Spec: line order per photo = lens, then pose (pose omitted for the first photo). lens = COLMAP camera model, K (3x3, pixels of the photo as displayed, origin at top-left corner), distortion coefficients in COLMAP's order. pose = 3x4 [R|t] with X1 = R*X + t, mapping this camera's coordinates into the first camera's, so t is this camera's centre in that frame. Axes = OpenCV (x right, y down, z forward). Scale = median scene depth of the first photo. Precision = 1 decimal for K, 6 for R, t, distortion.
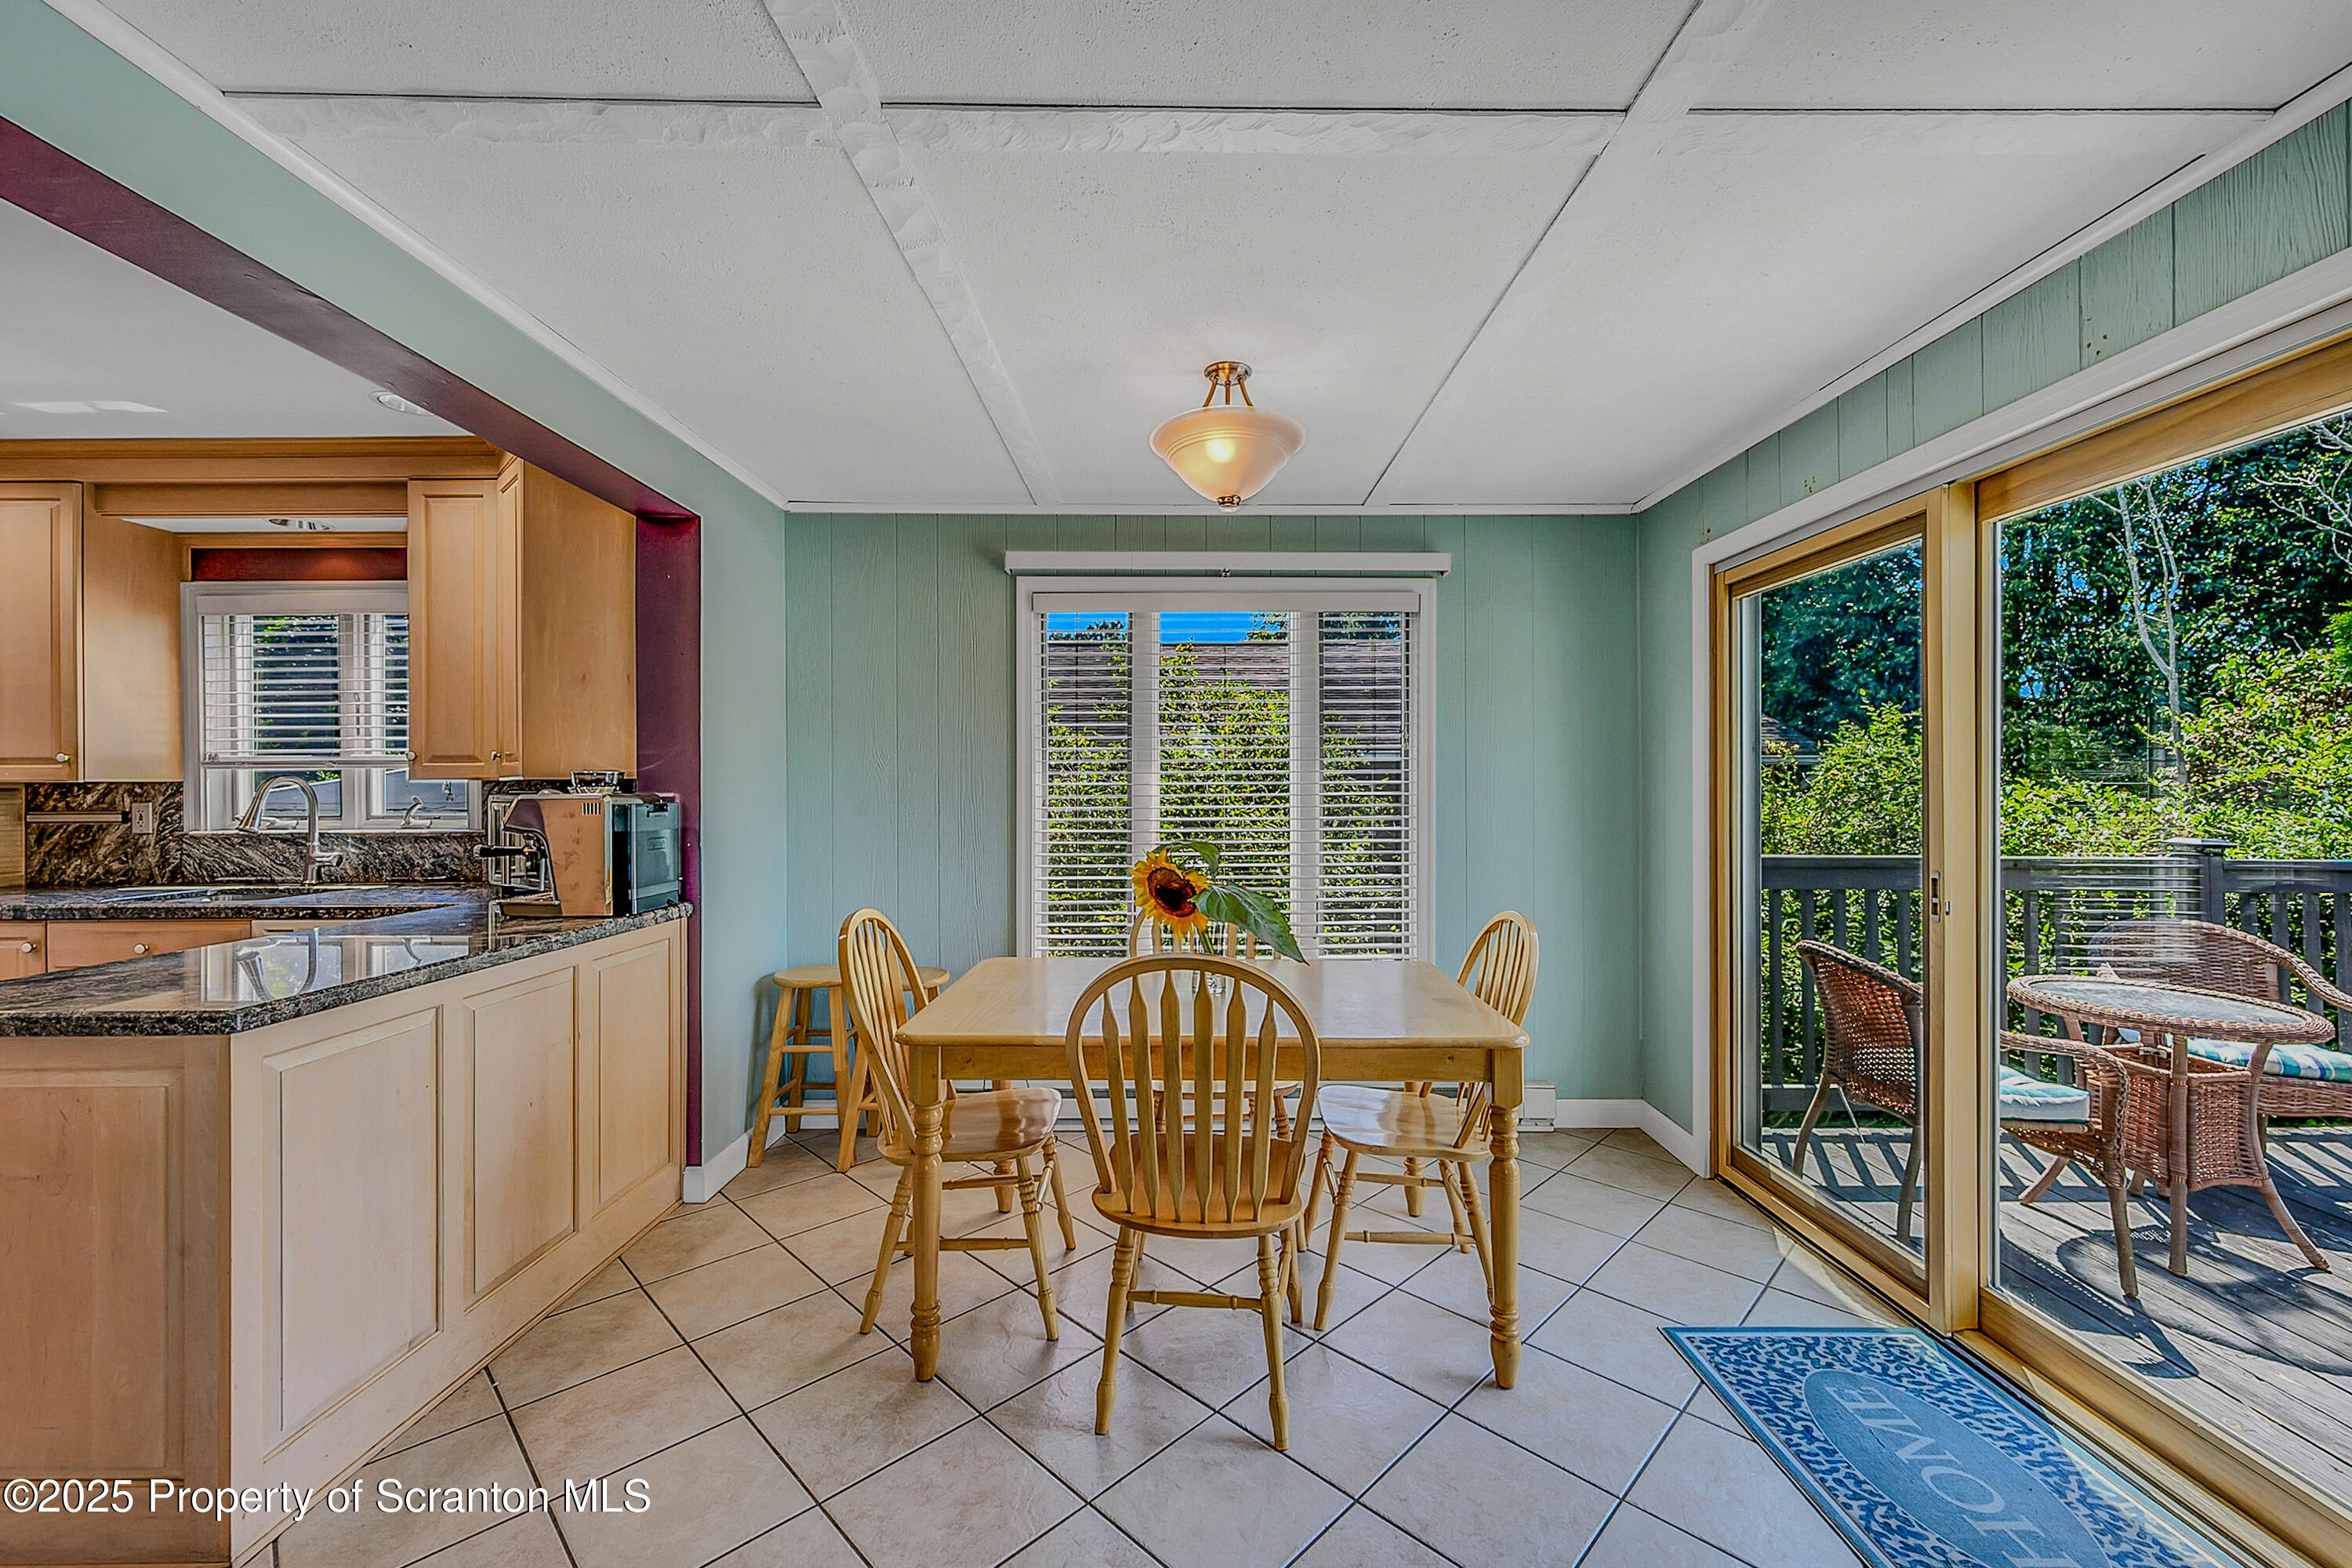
lens RADIAL K [[940.6, 0, 1175.2], [0, 940.6, 783.5], [0, 0, 1]] dist [0.001482, -0.000012]
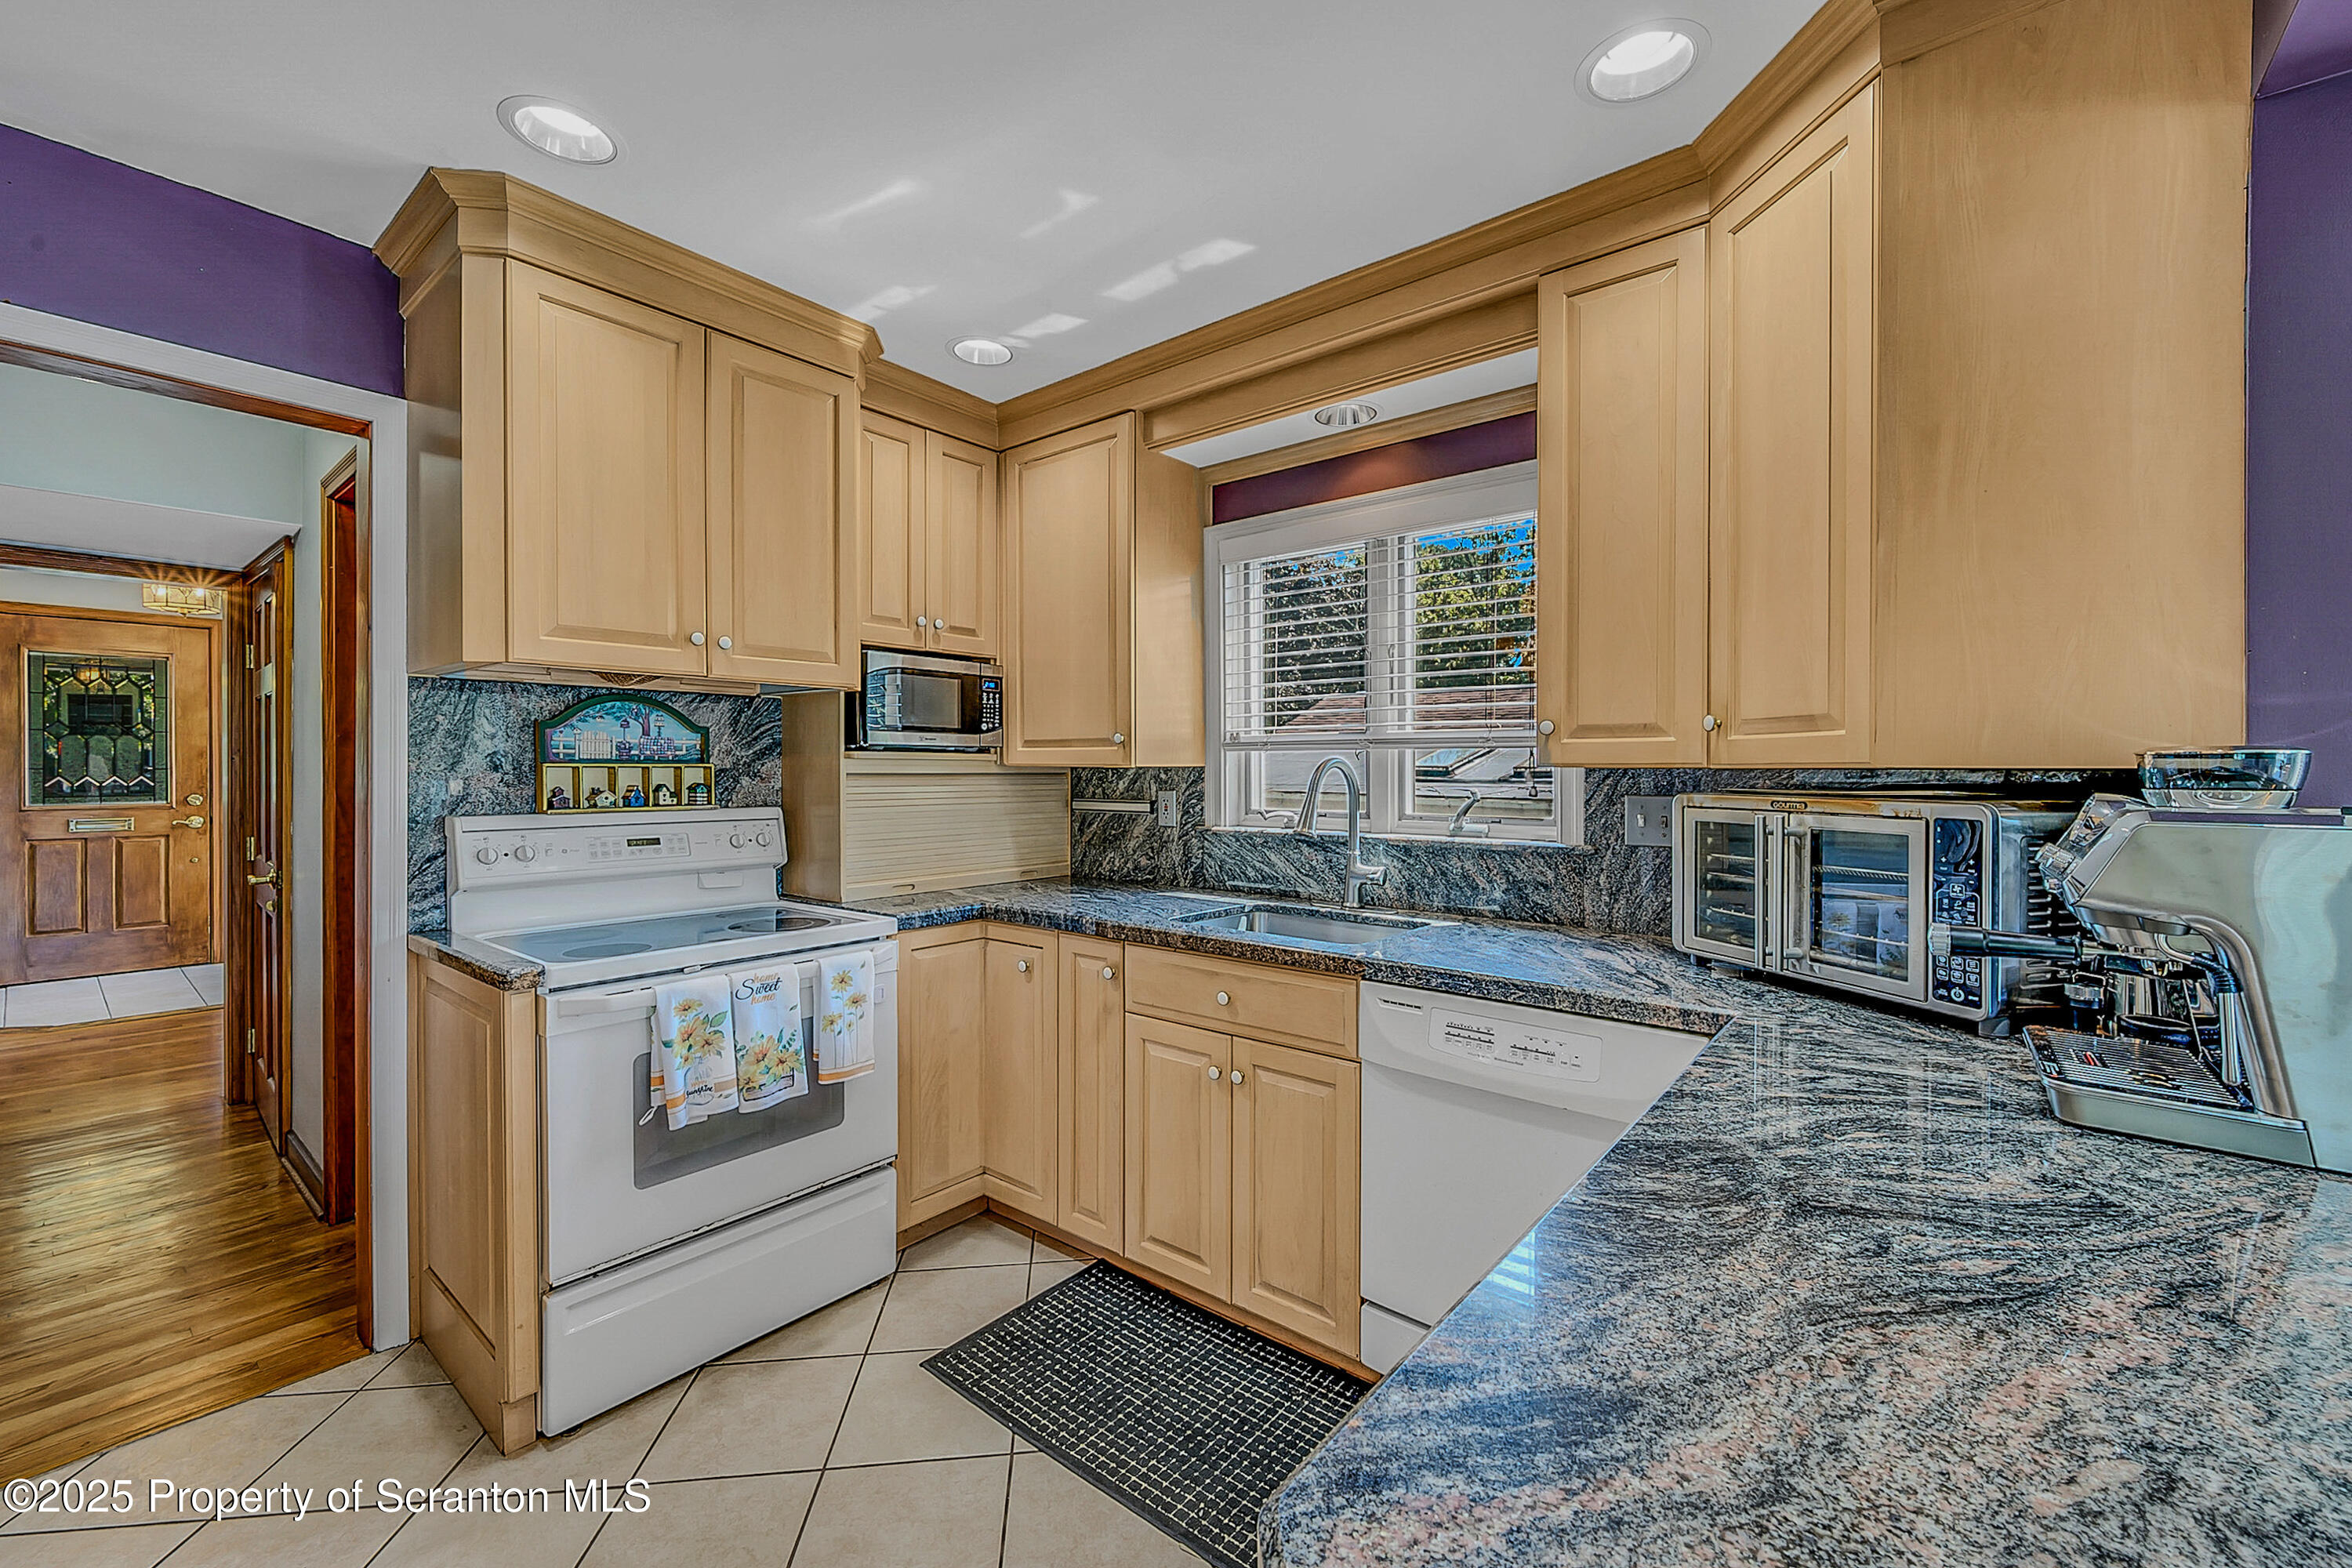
lens RADIAL K [[940.6, 0, 1181.2], [0, 940.6, 766.7], [0, 0, 1]] dist [0.001482, -0.000012]
pose [[0.784319, 0.004918, -0.620338, -0.554943], [-0.003902, 0.999988, 0.002994, -0.004111], [0.620345, 0.000072, 0.784329, 0.335945]]
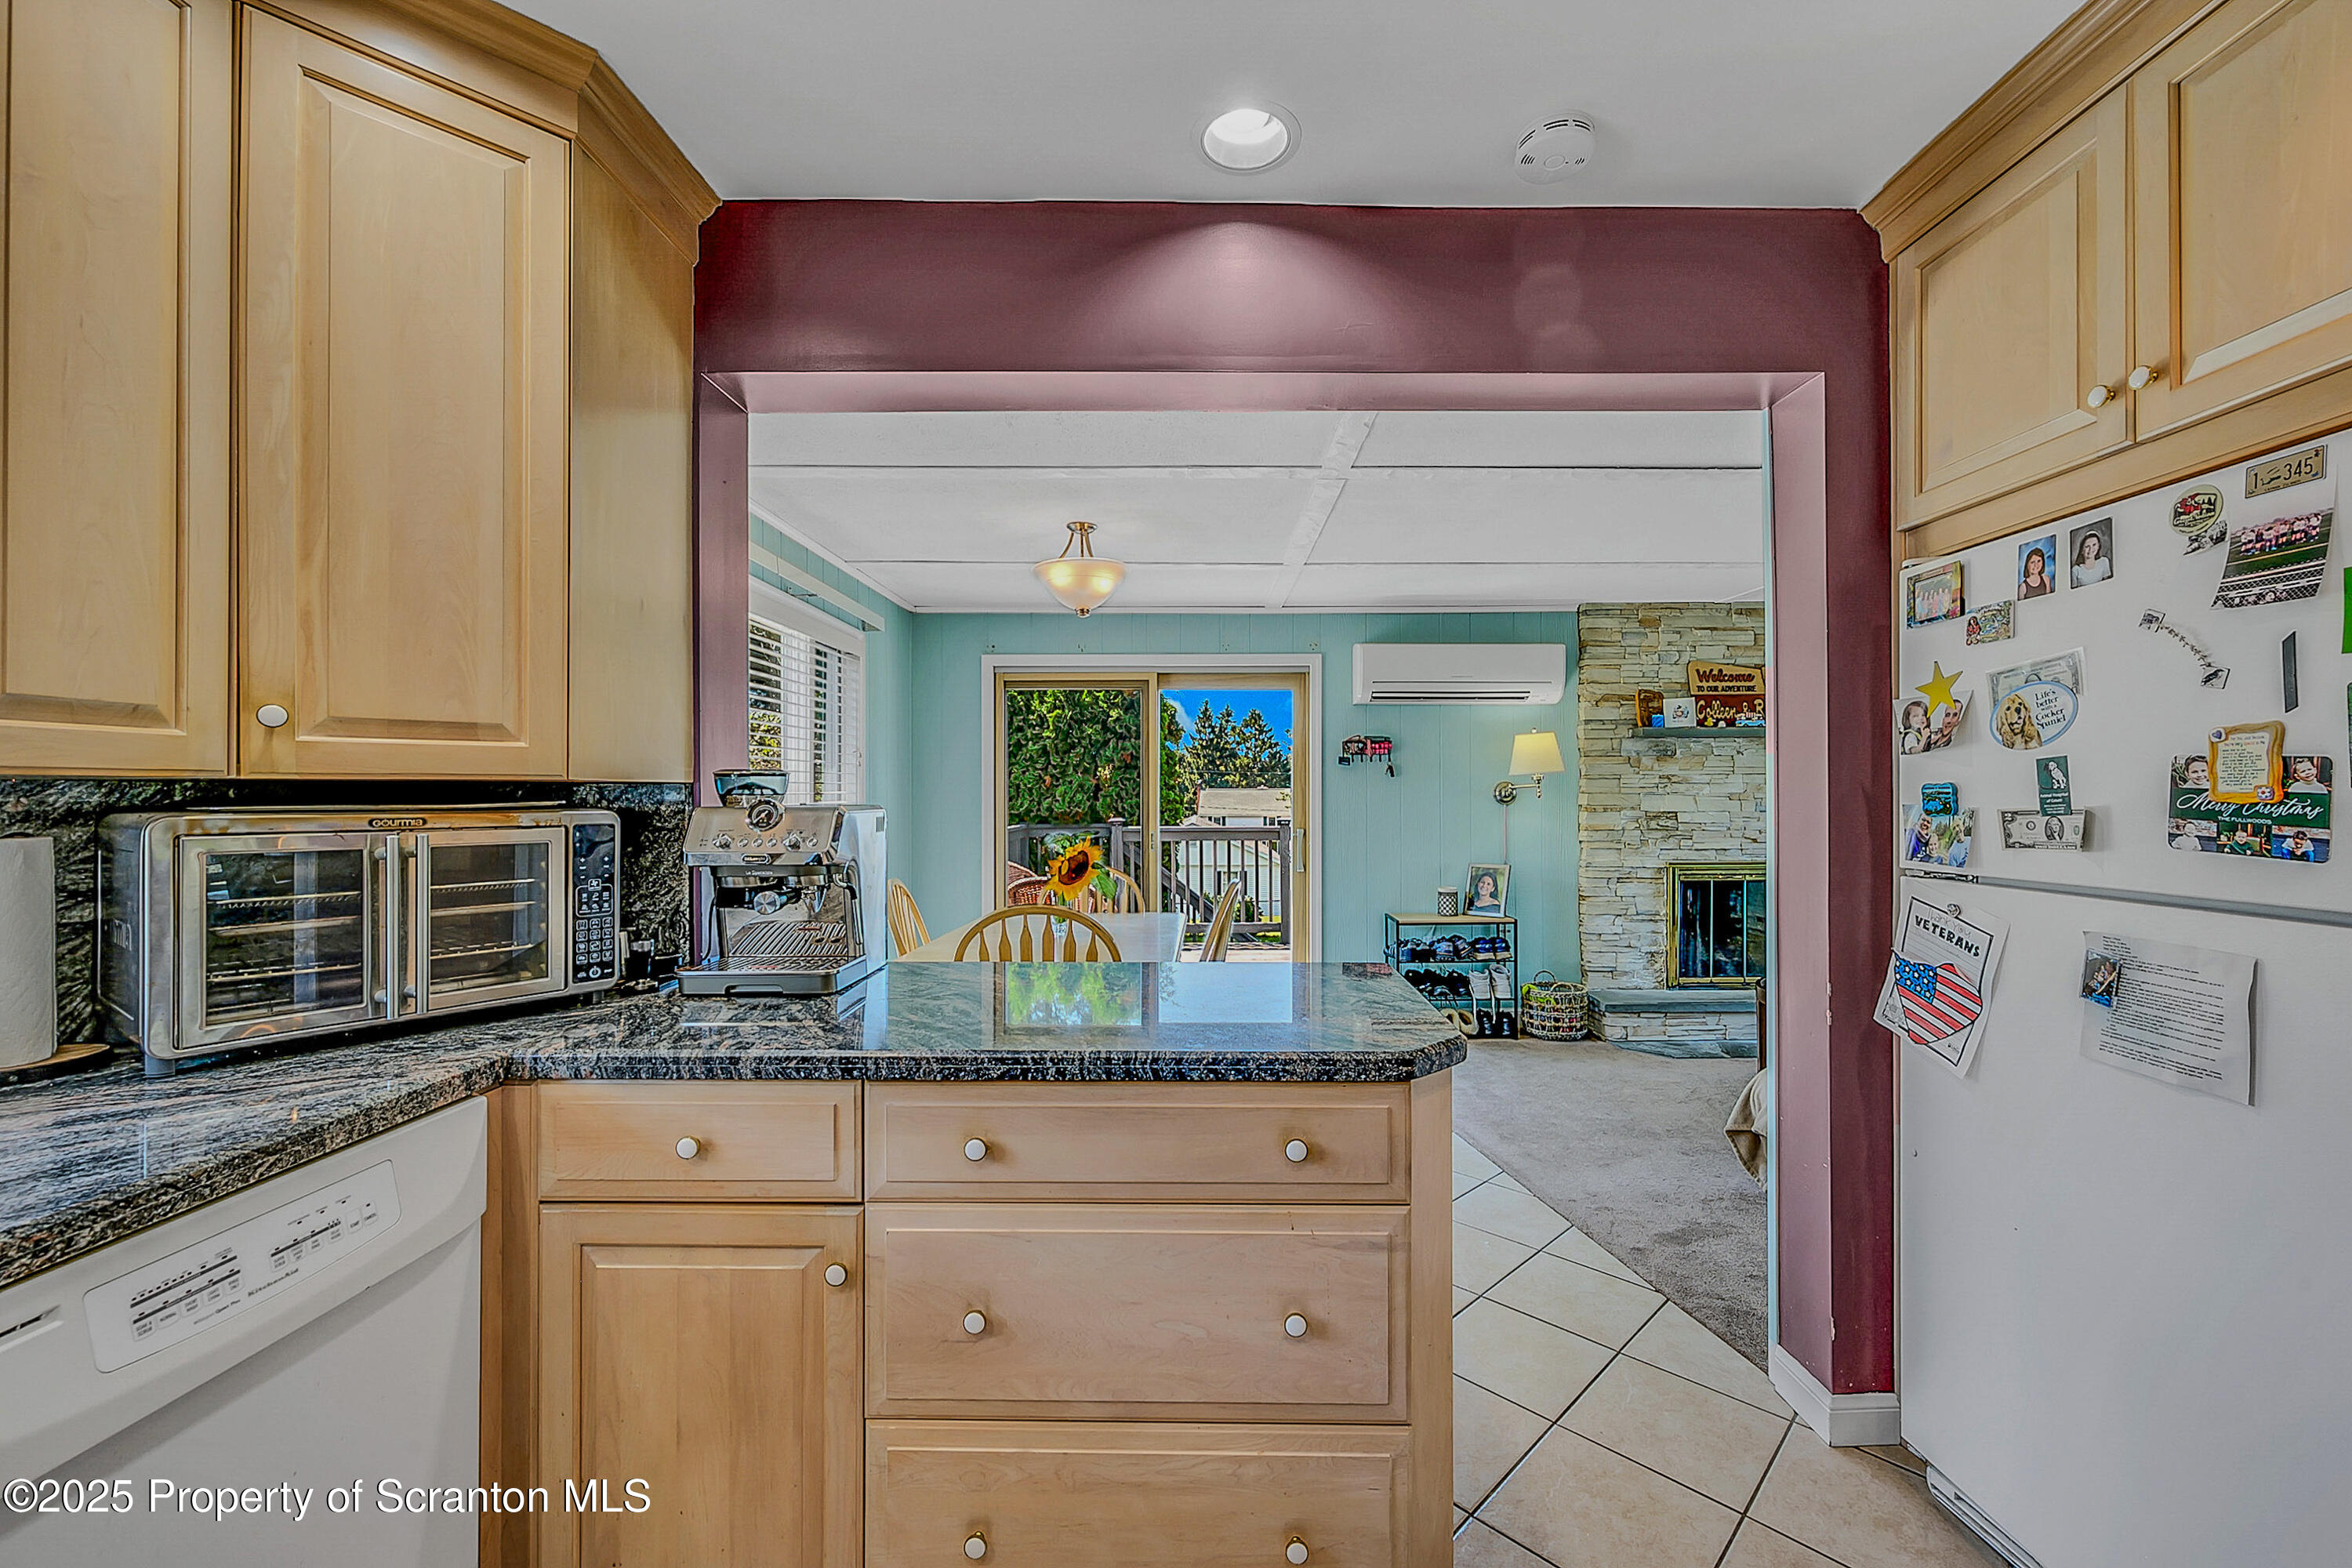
lens RADIAL K [[940.6, 0, 1189.9], [0, 940.6, 788.0], [0, 0, 1]] dist [0.001482, -0.000012]
pose [[0.007302, 0.008333, 0.999939, -0.992624], [0.003476, 0.999959, -0.008359, 0.004666], [-0.999967, 0.003537, 0.007273, 0.541739]]
